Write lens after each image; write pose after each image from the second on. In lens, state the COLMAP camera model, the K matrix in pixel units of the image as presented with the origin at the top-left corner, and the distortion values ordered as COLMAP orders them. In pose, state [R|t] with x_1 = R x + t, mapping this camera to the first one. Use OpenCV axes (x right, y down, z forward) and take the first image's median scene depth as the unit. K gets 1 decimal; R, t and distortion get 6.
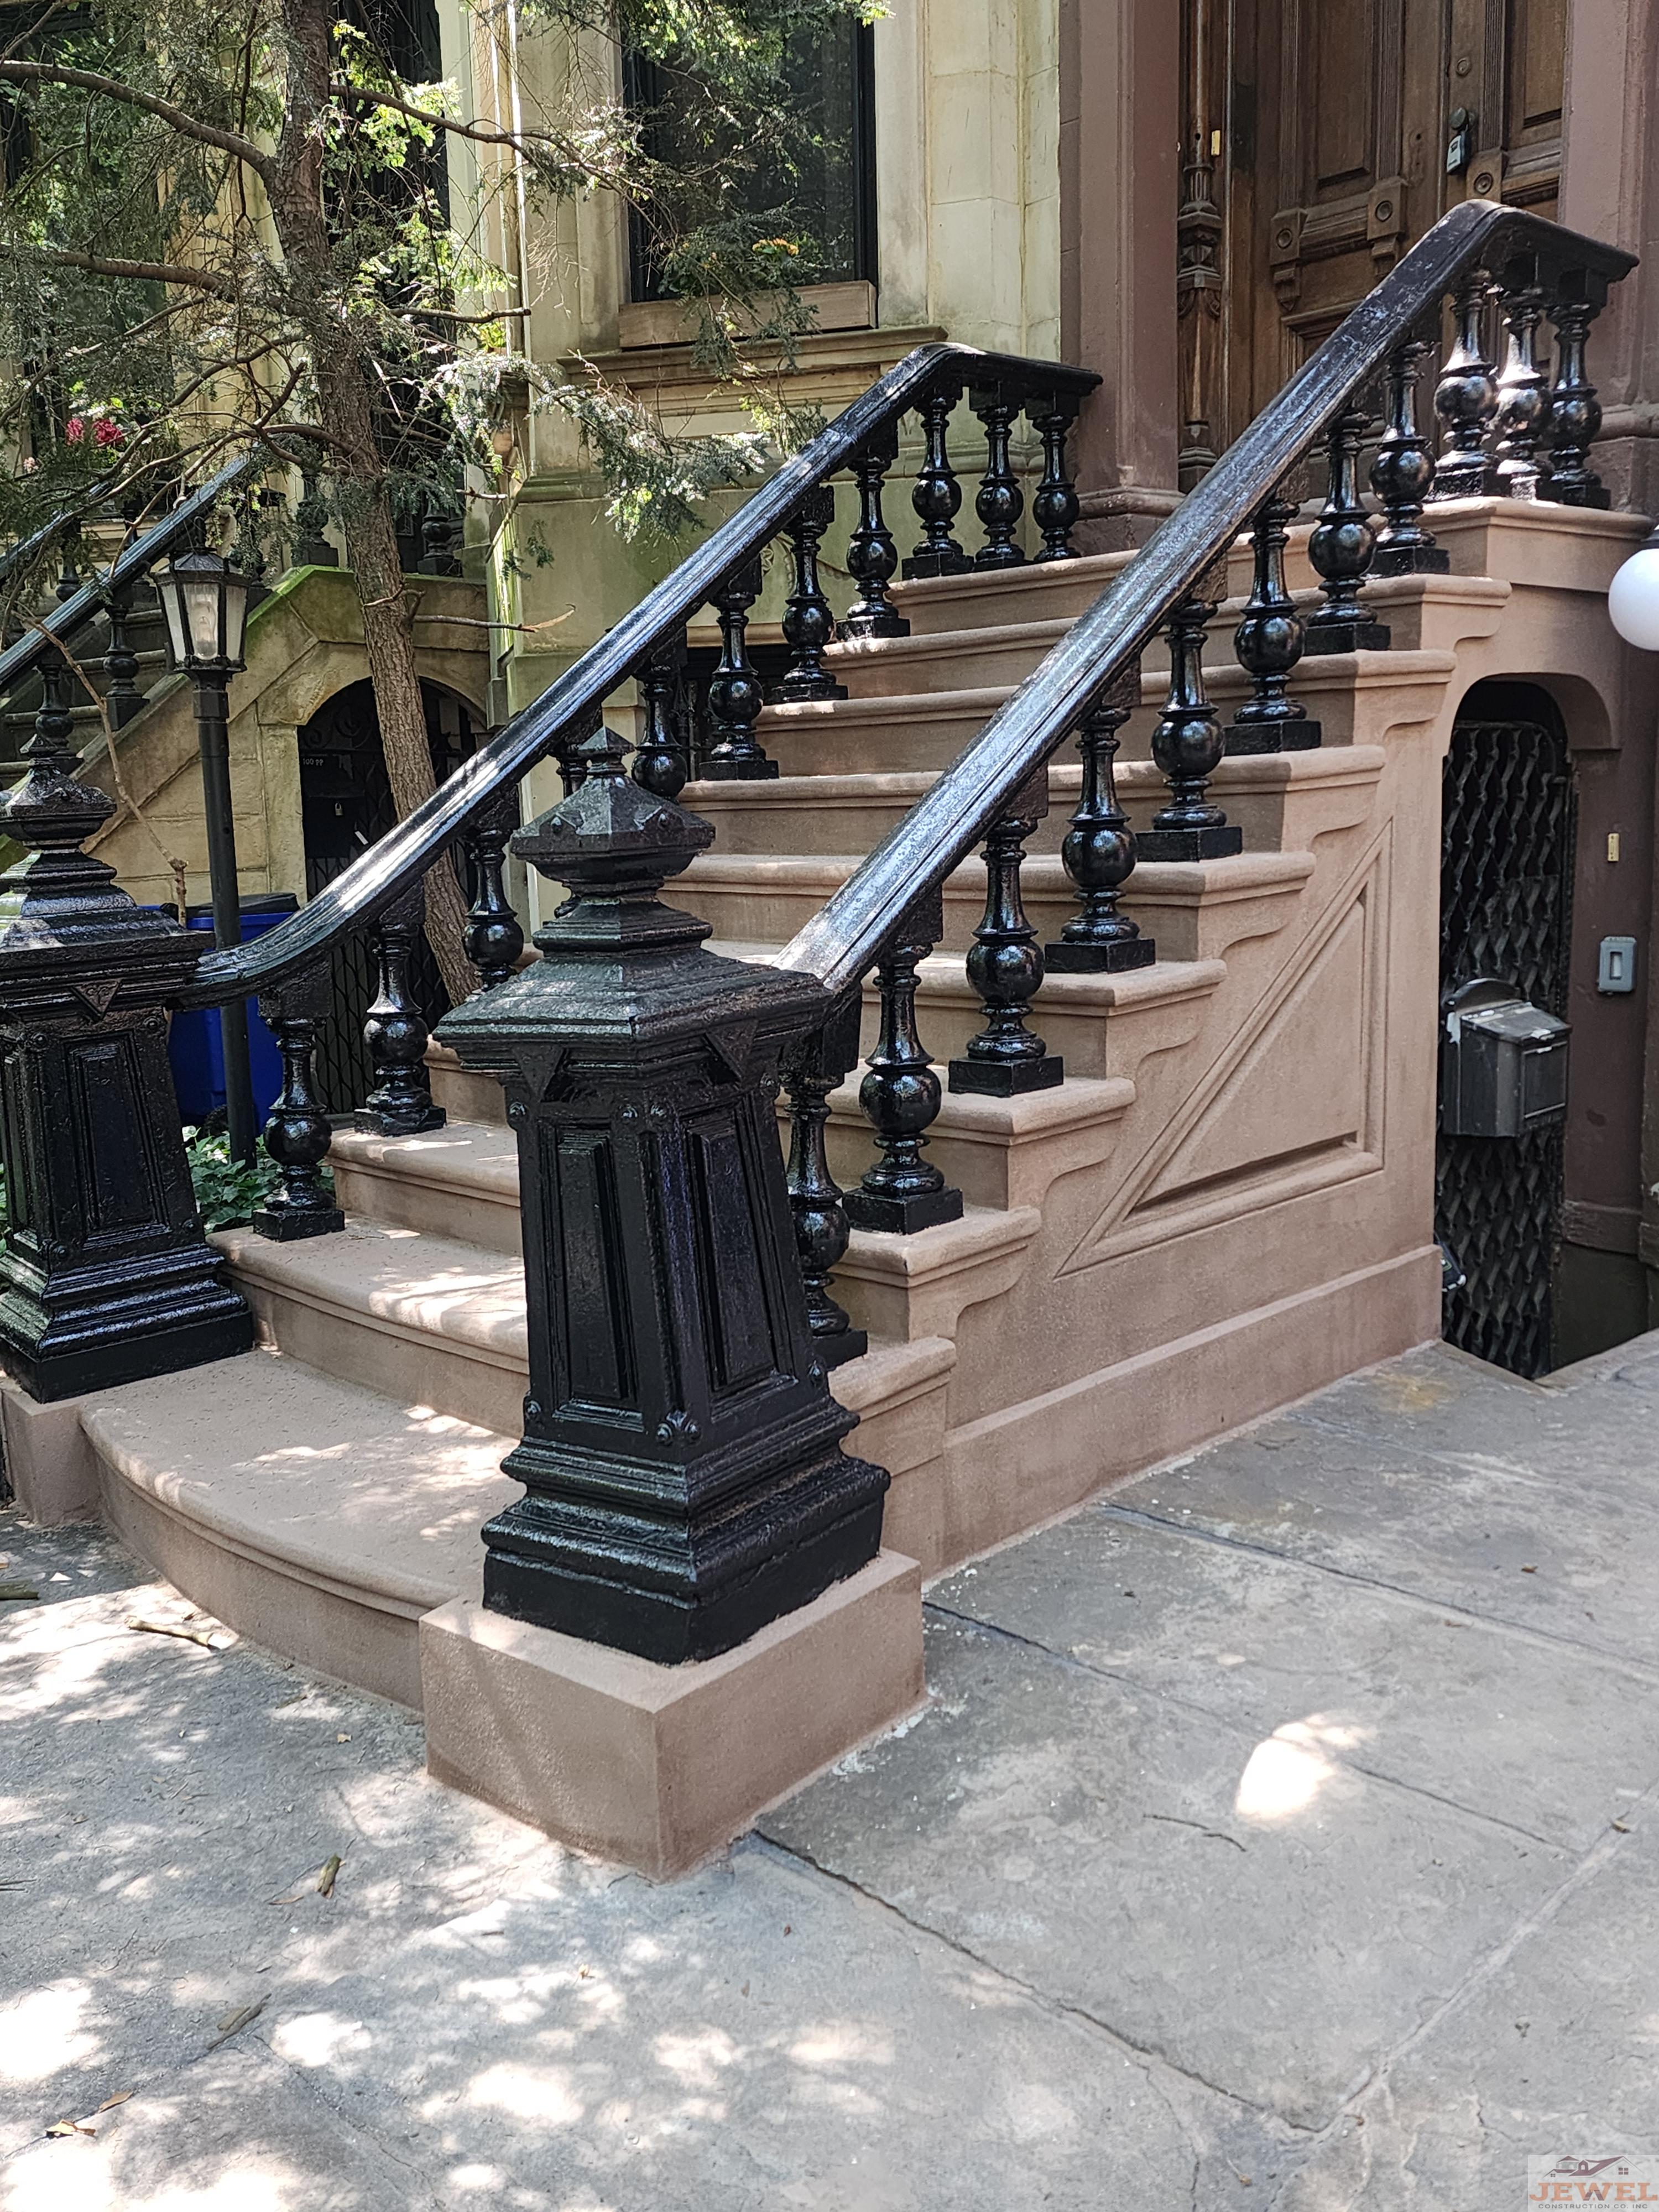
lens RADIAL K [[1920.2, 0, 829.5], [0, 1920.2, 1106.0], [0, 0, 1]] dist [0.001009, 0.000579]
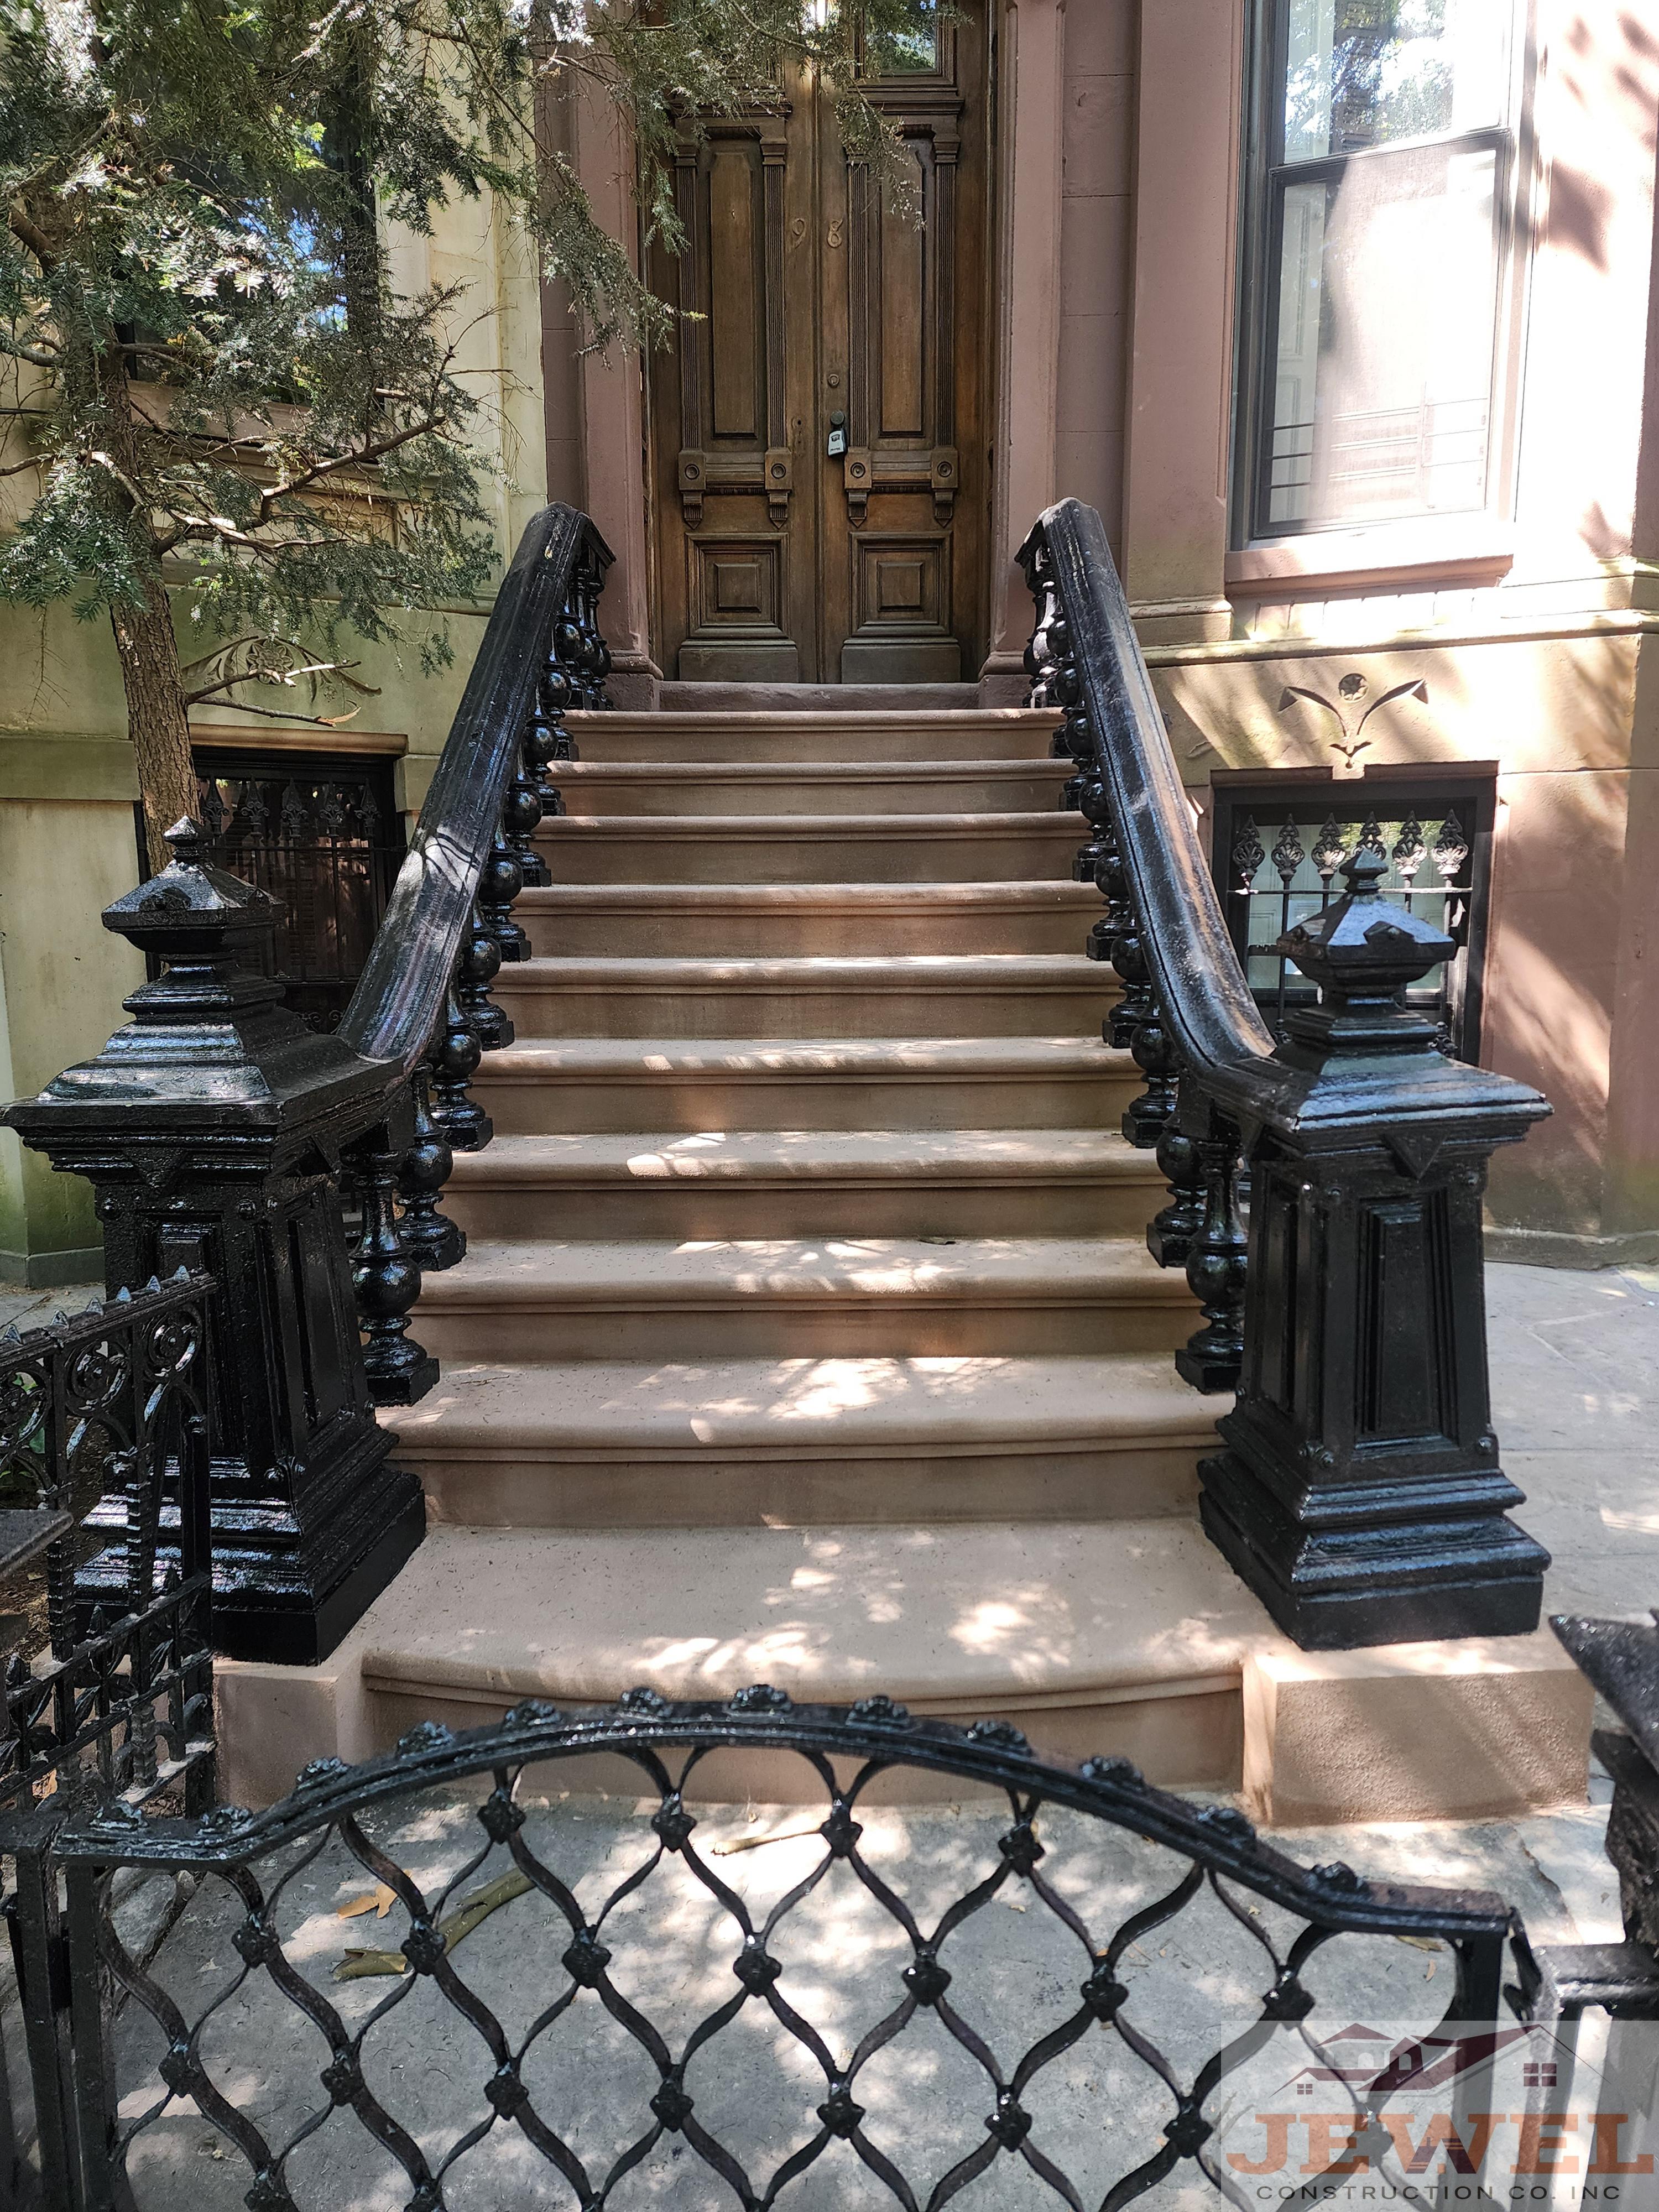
lens RADIAL K [[1458.2, 0, 829.5], [0, 1458.2, 1106.0], [0, 0, 1]] dist [0.002352, 0.000557]
pose [[0.696398, -0.086060, 0.712477, -0.453820], [0.096738, 0.994980, 0.025629, -0.047443], [-0.711106, 0.051075, 0.701227, 0.284183]]
